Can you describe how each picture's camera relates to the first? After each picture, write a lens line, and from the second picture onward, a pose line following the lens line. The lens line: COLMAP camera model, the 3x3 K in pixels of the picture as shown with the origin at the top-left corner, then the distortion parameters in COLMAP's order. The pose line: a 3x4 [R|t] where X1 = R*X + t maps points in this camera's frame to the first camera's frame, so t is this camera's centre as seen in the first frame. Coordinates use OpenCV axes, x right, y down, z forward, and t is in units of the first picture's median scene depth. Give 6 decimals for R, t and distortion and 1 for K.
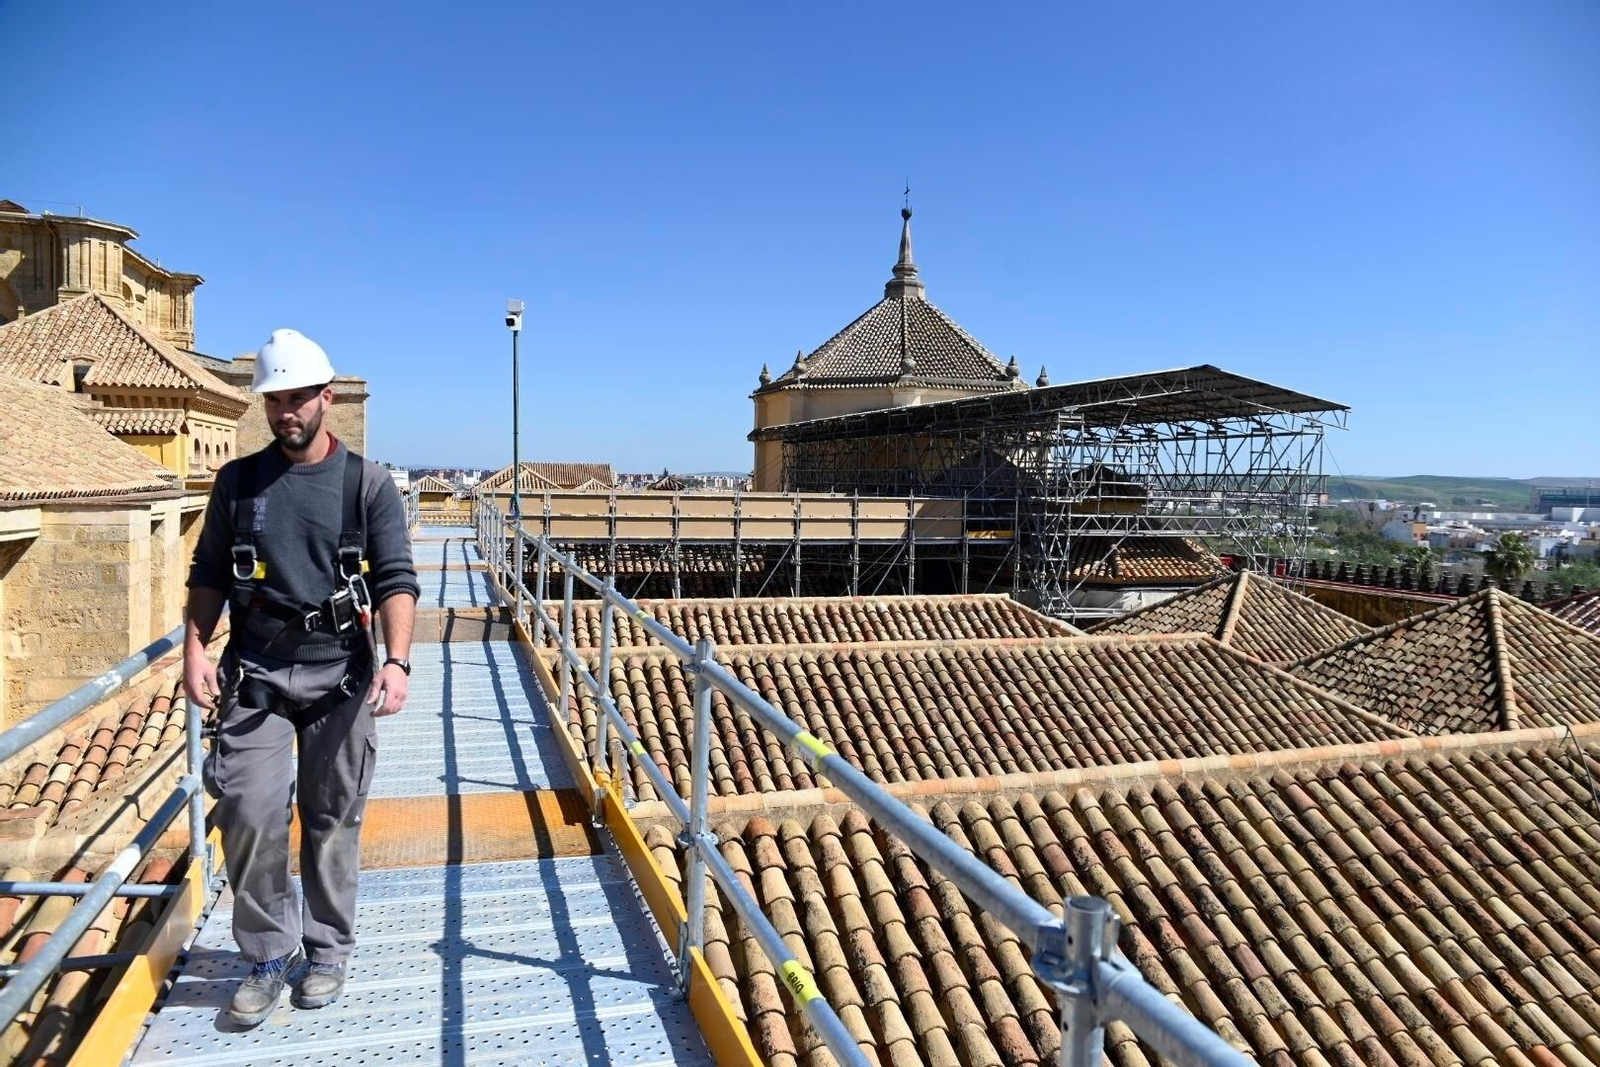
lens RADIAL K [[1096.6, 0, 810.1], [0, 1096.6, 536.7], [0, 0, 1]] dist [-0.114369, 0.094149]
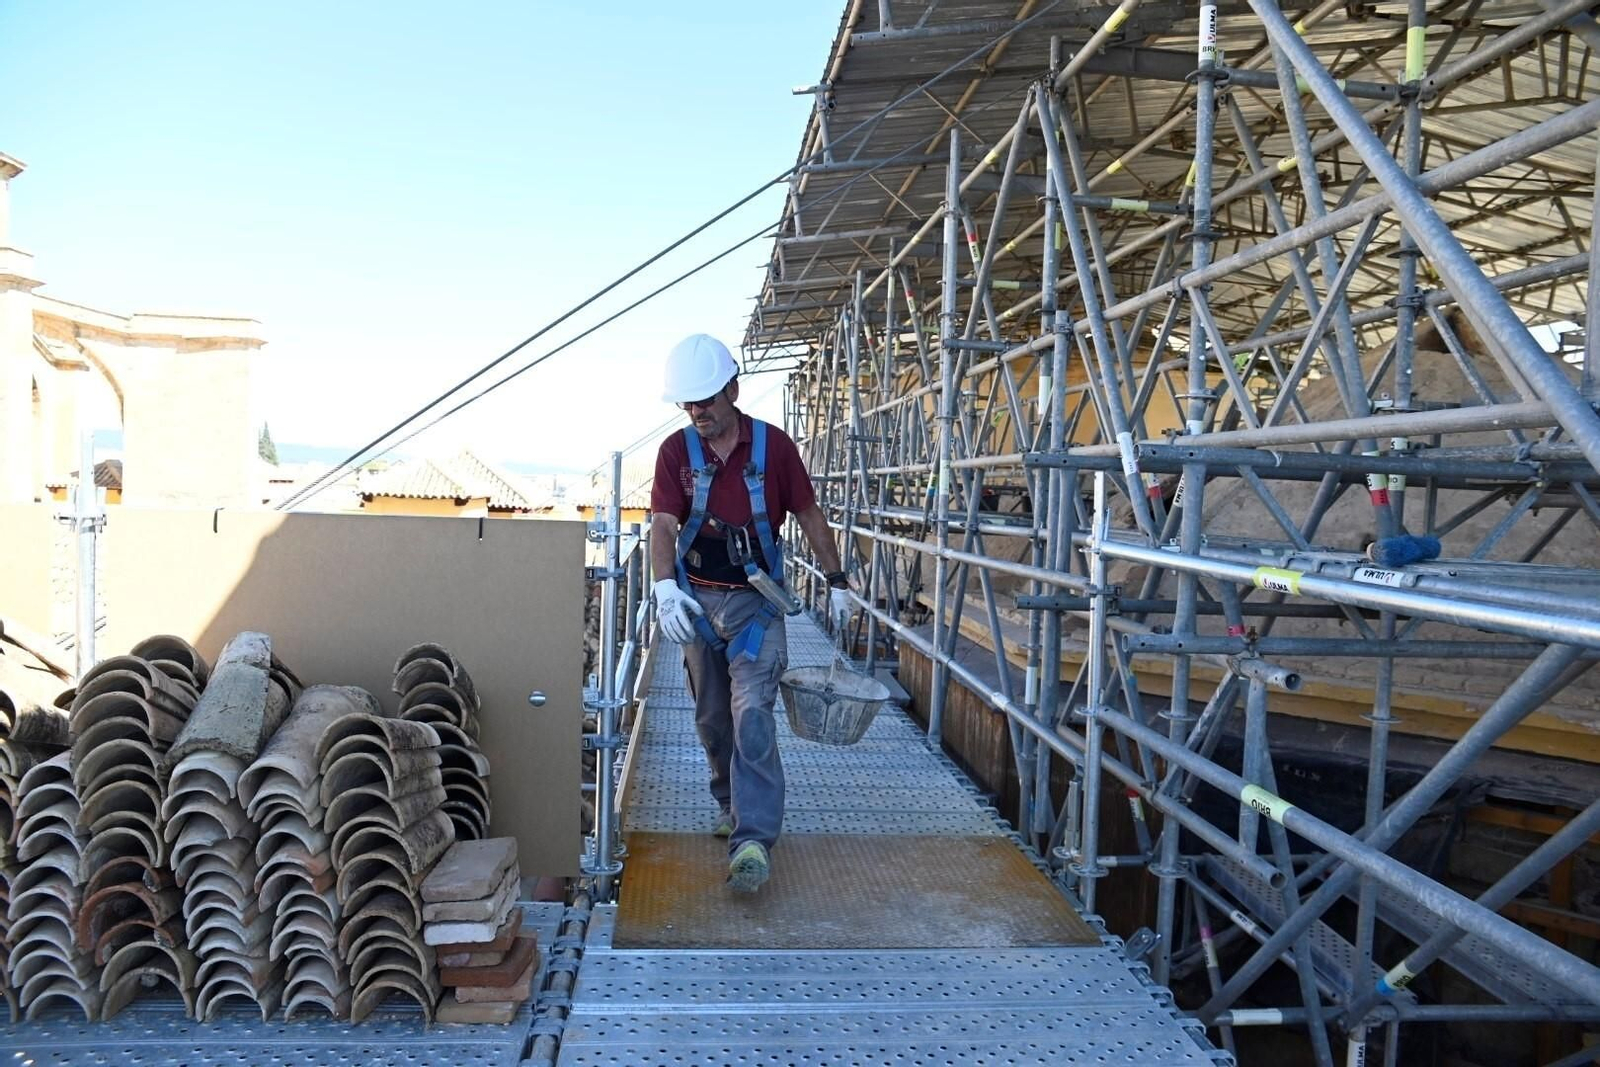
lens RADIAL K [[1092.1, 0, 802.9], [0, 1092.1, 528.1], [0, 0, 1]] dist [-0.124566, 0.105564]
pose [[0.974482, 0.028997, -0.222585, 0.153690], [-0.034028, 0.999244, -0.018798, -0.059075], [0.221872, 0.025892, 0.974732, 1.439383]]
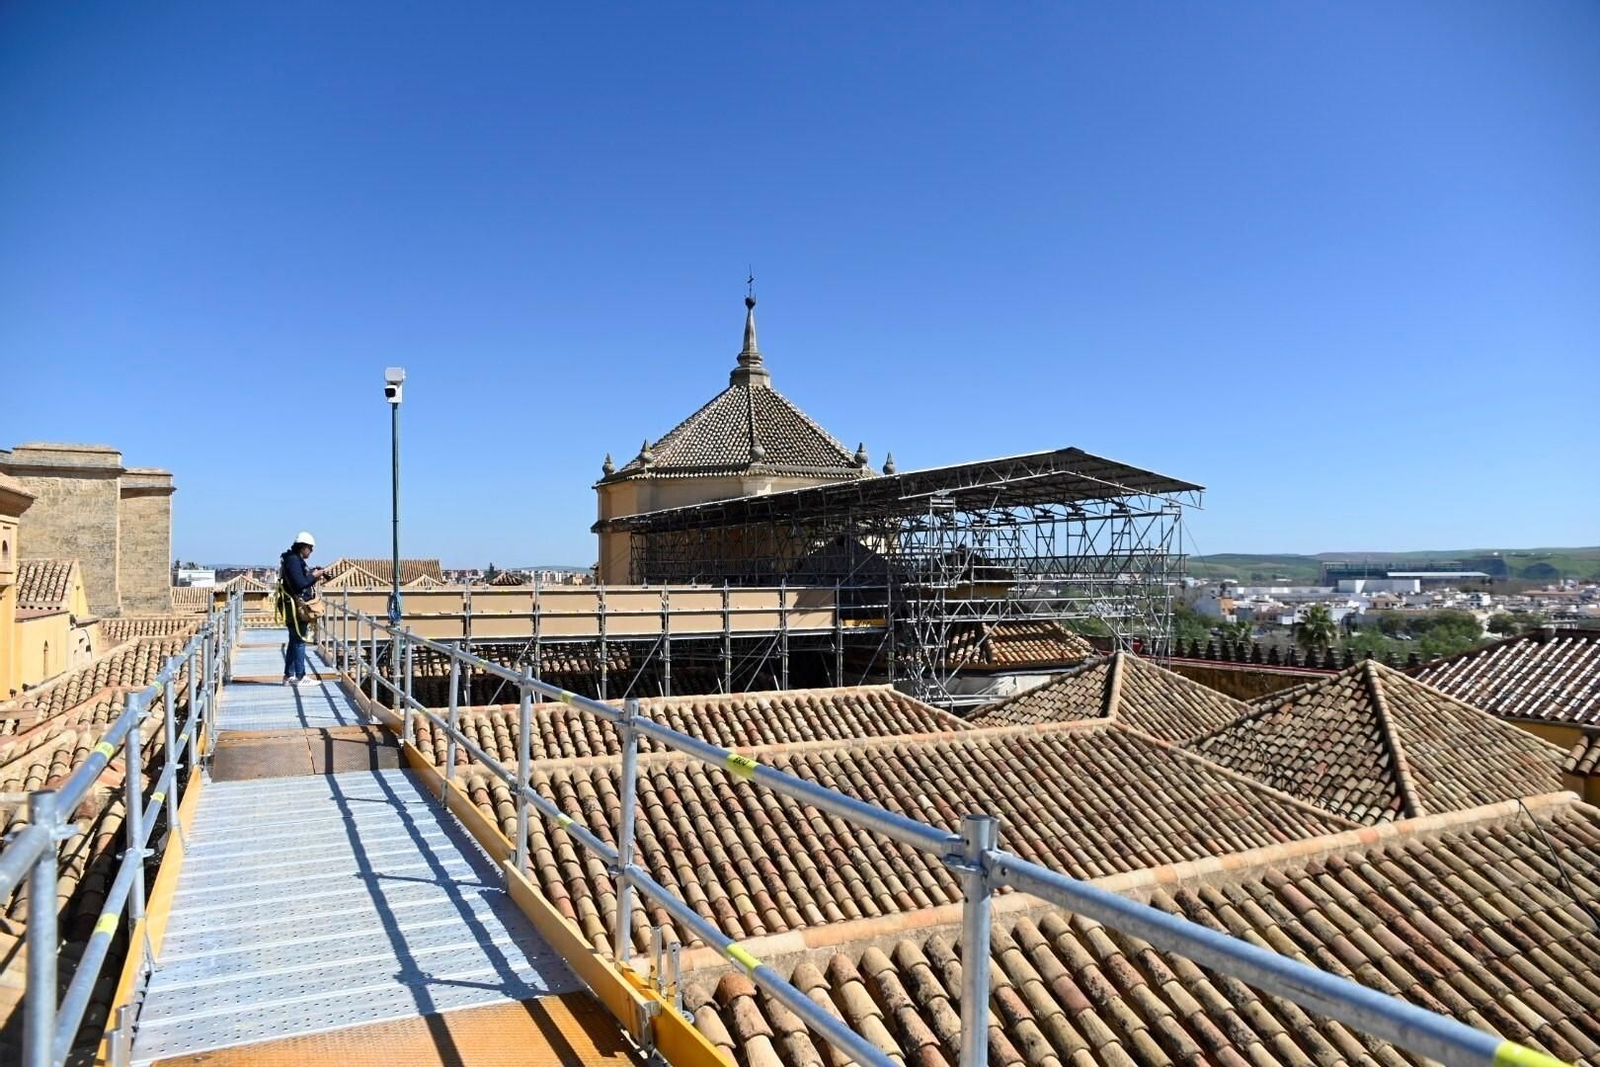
lens RADIAL K [[1096.6, 0, 810.1], [0, 1096.6, 536.7], [0, 0, 1]] dist [-0.114369, 0.094149]
pose [[0.987708, -0.016892, 0.155397, -0.044503], [0.029683, 0.996324, -0.080361, -0.002528], [-0.153469, 0.083986, 0.984578, 0.060974]]
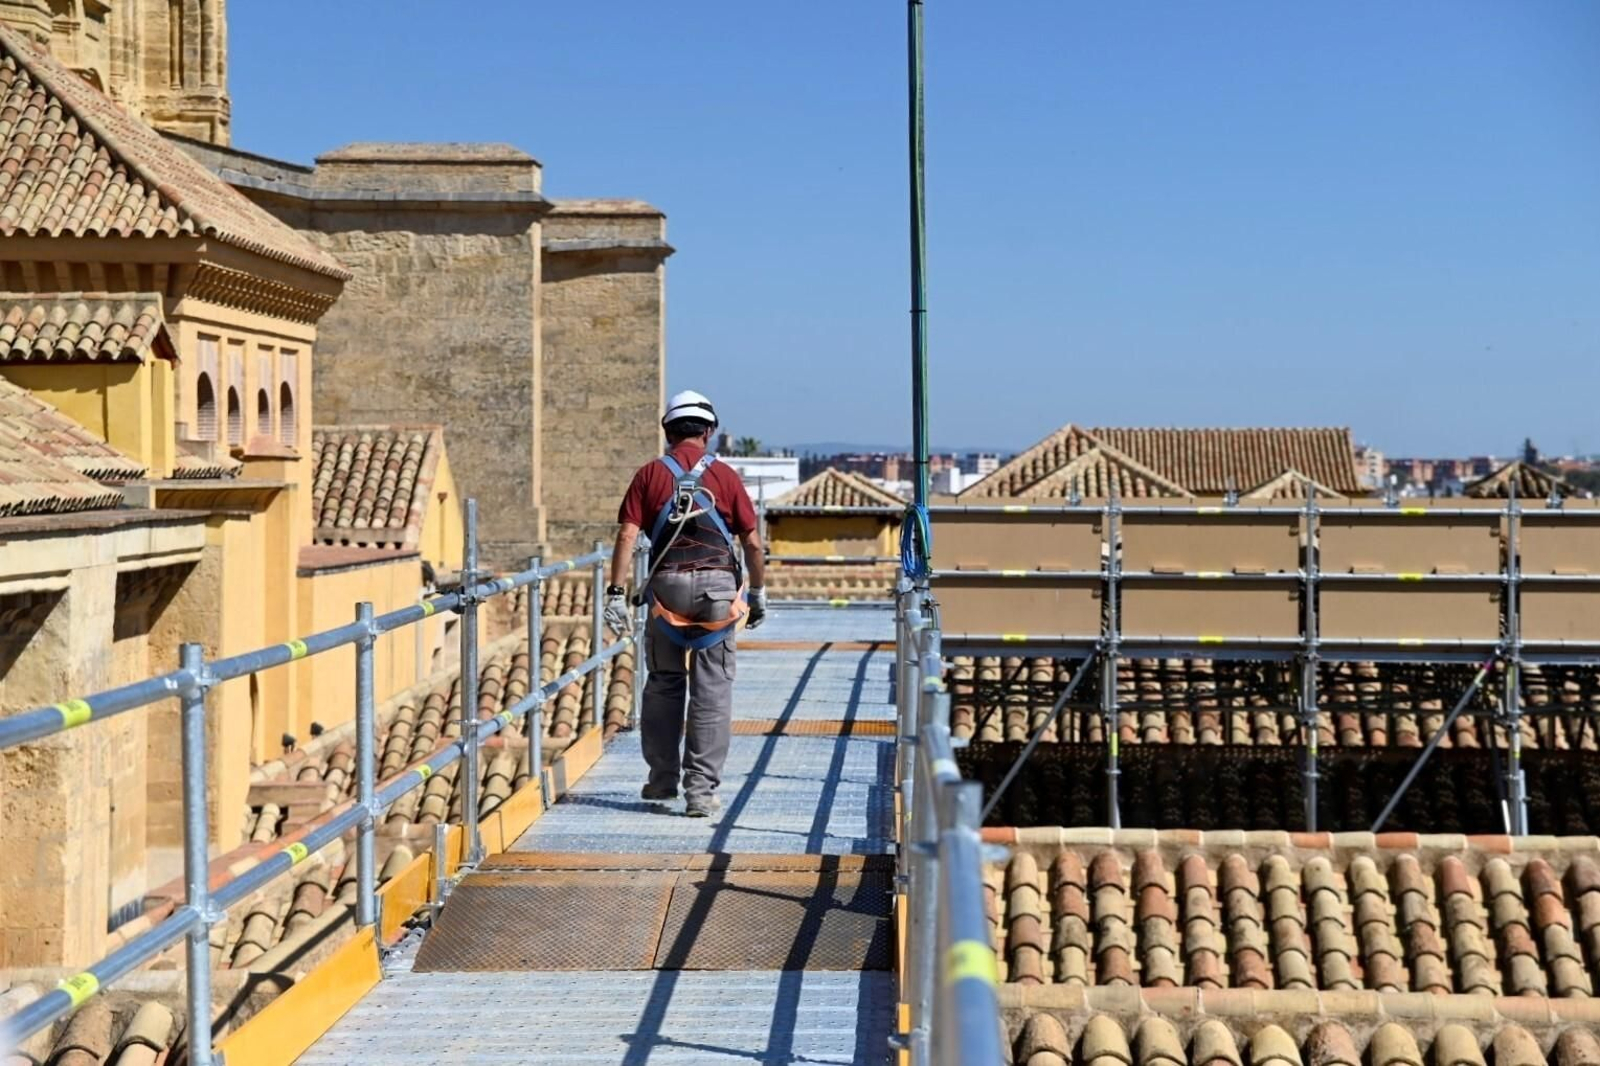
lens RADIAL K [[3125.6, 0, 811.3], [0, 3125.6, 537.1], [0, 0, 1]] dist [0.249345, 0.123498]
pose [[0.937602, -0.008762, -0.347600, 0.010004], [-0.002620, 0.999476, -0.032263, 0.000504], [0.347701, 0.031160, 0.937088, 0.073080]]
